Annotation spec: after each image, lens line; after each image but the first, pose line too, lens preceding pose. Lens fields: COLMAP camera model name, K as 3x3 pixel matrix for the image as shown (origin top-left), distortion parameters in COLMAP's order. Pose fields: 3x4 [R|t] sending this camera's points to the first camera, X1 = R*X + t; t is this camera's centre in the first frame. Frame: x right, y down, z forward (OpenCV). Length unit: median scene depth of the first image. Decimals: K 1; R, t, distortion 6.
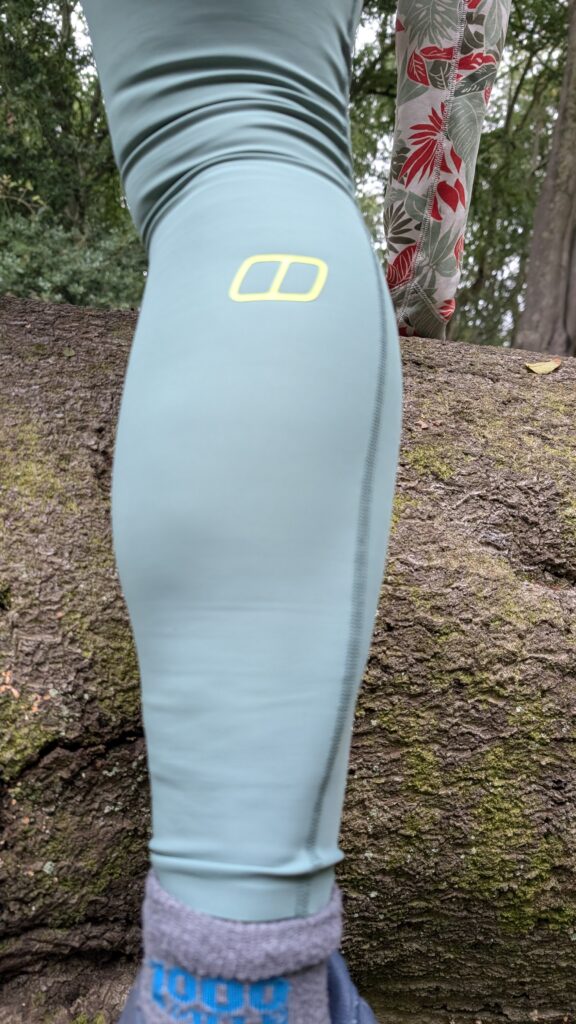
lens RADIAL K [[725.1, 0, 290.5], [0, 725.1, 511.0], [0, 0, 1]] dist [-0.003951, 0.017065]
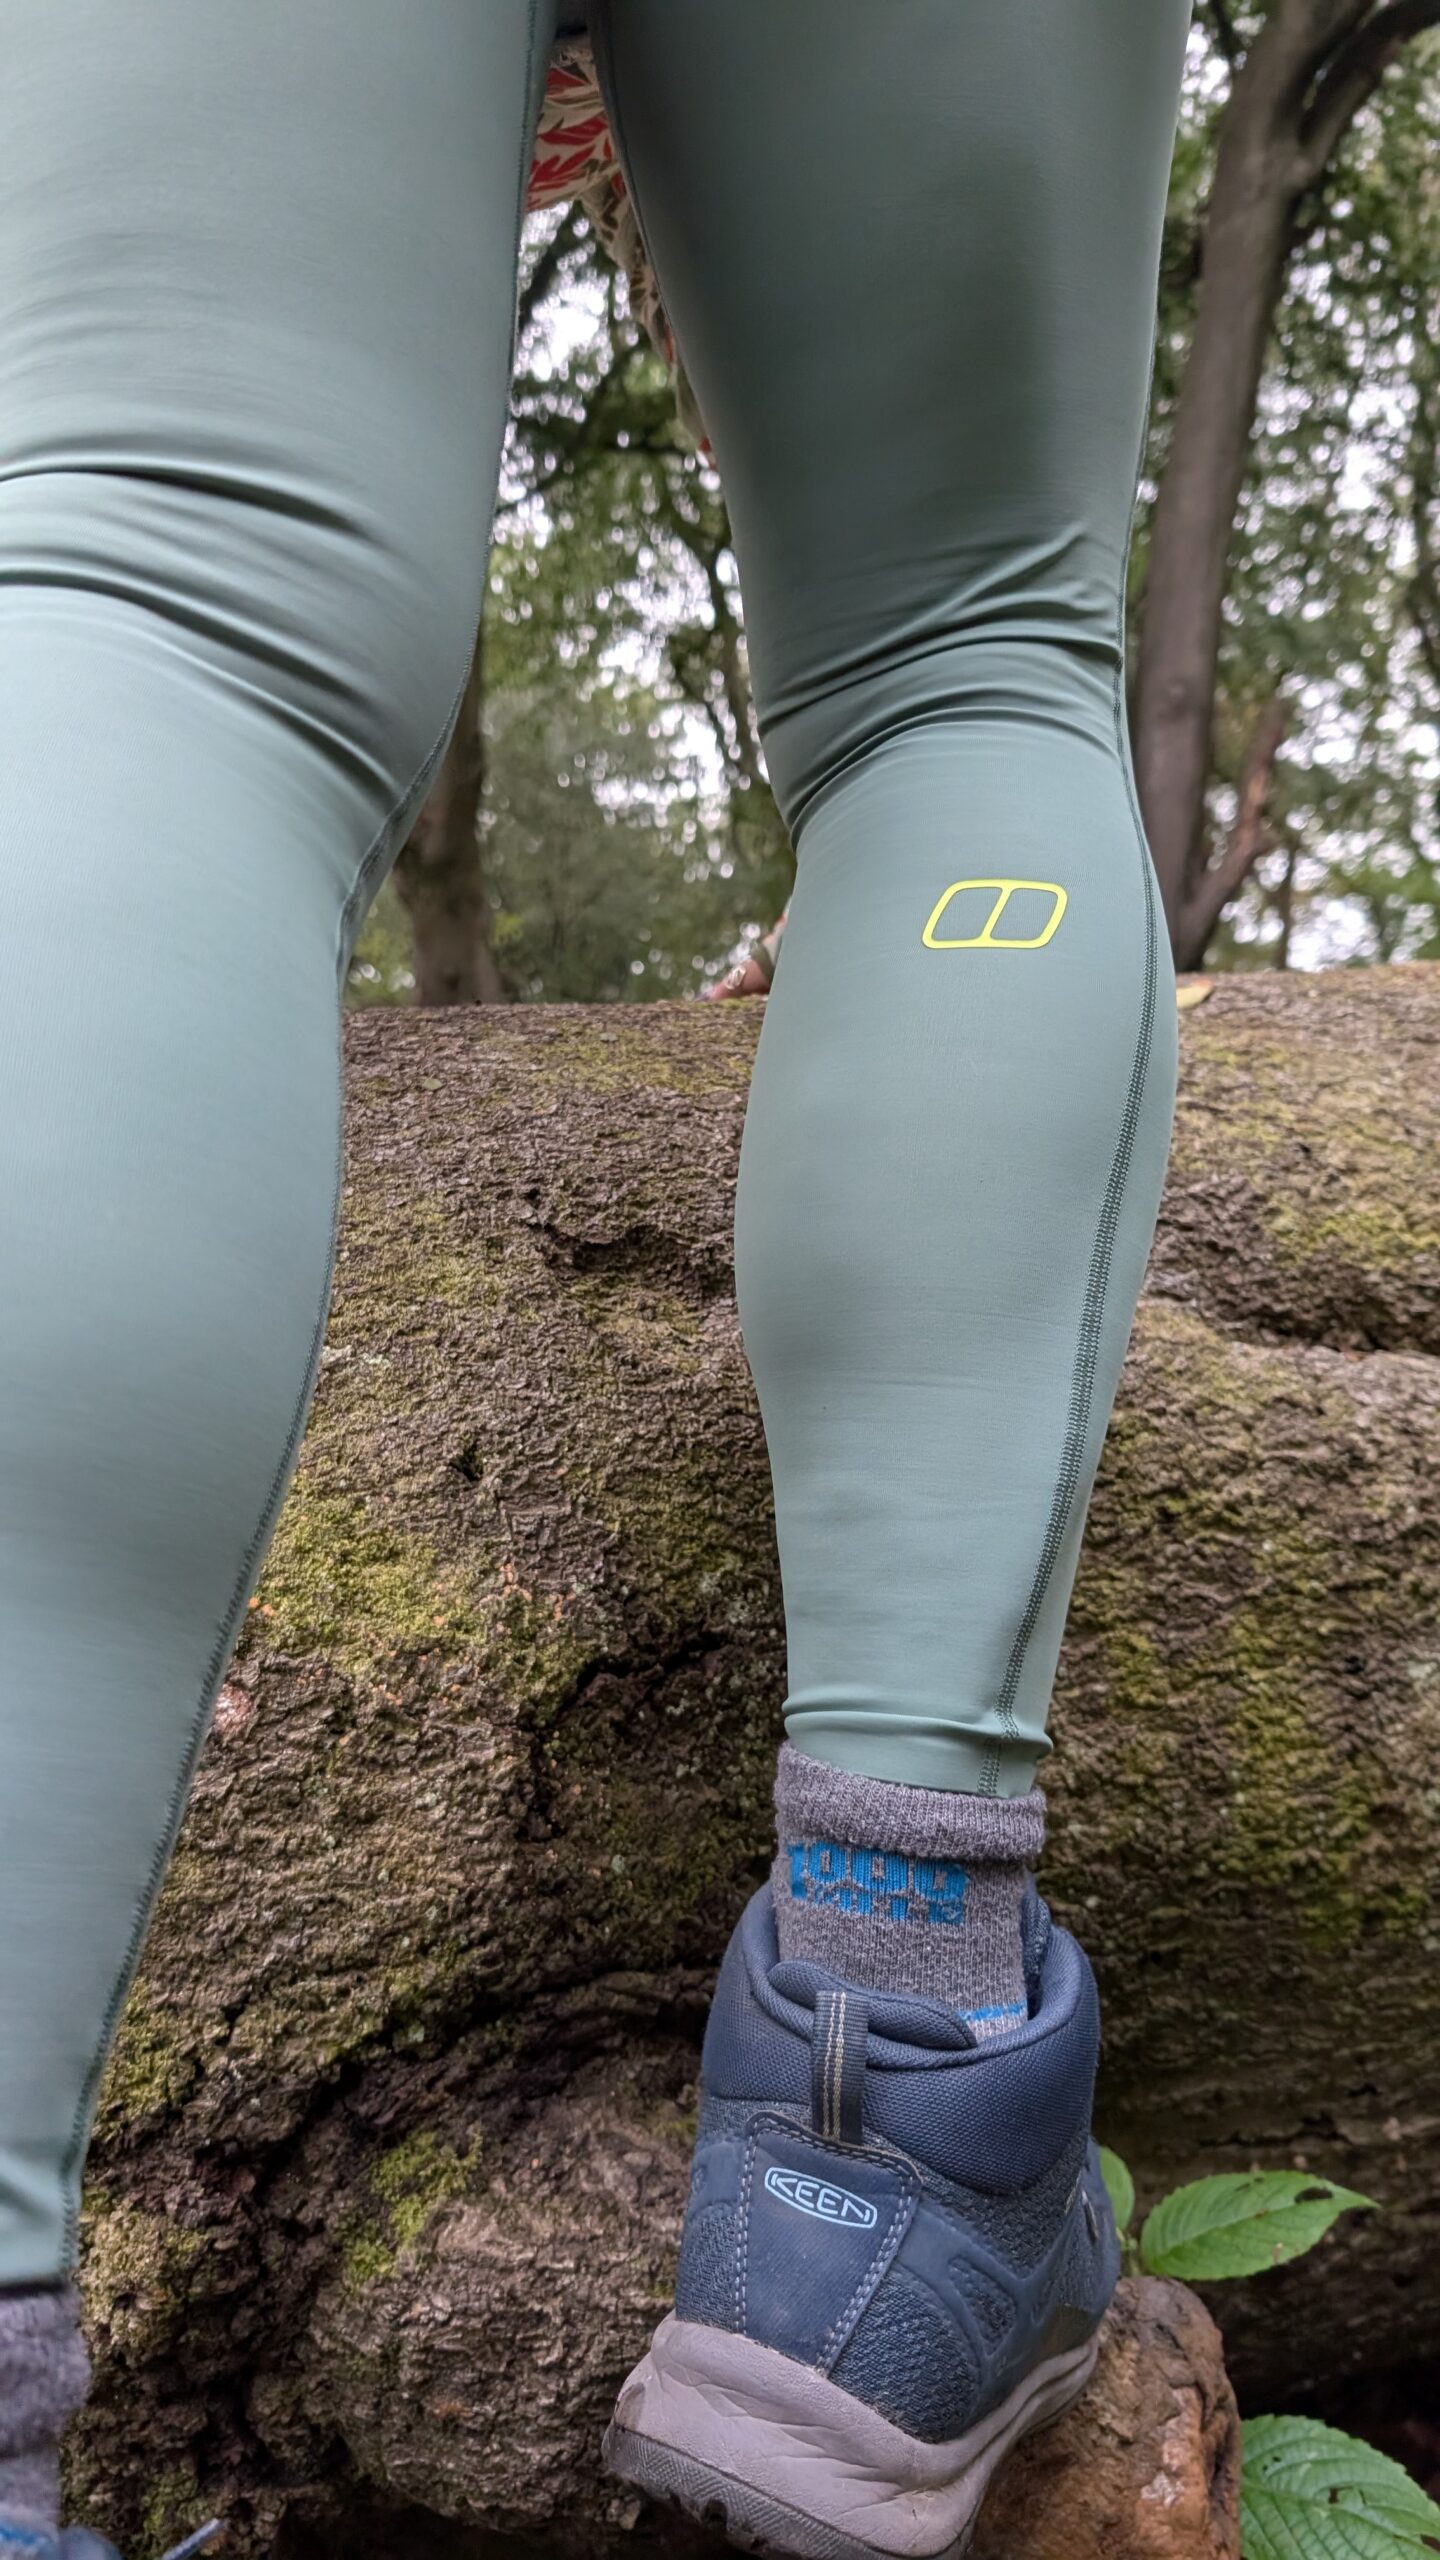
lens RADIAL K [[1812.8, 0, 712.9], [0, 1812.8, 1289.6], [0, 0, 1]] dist [-0.003951, 0.017065]
pose [[0.982723, -0.160052, 0.092944, -0.250176], [0.167737, 0.982436, -0.081748, 0.111330], [-0.078228, 0.095926, 0.992310, -0.493102]]
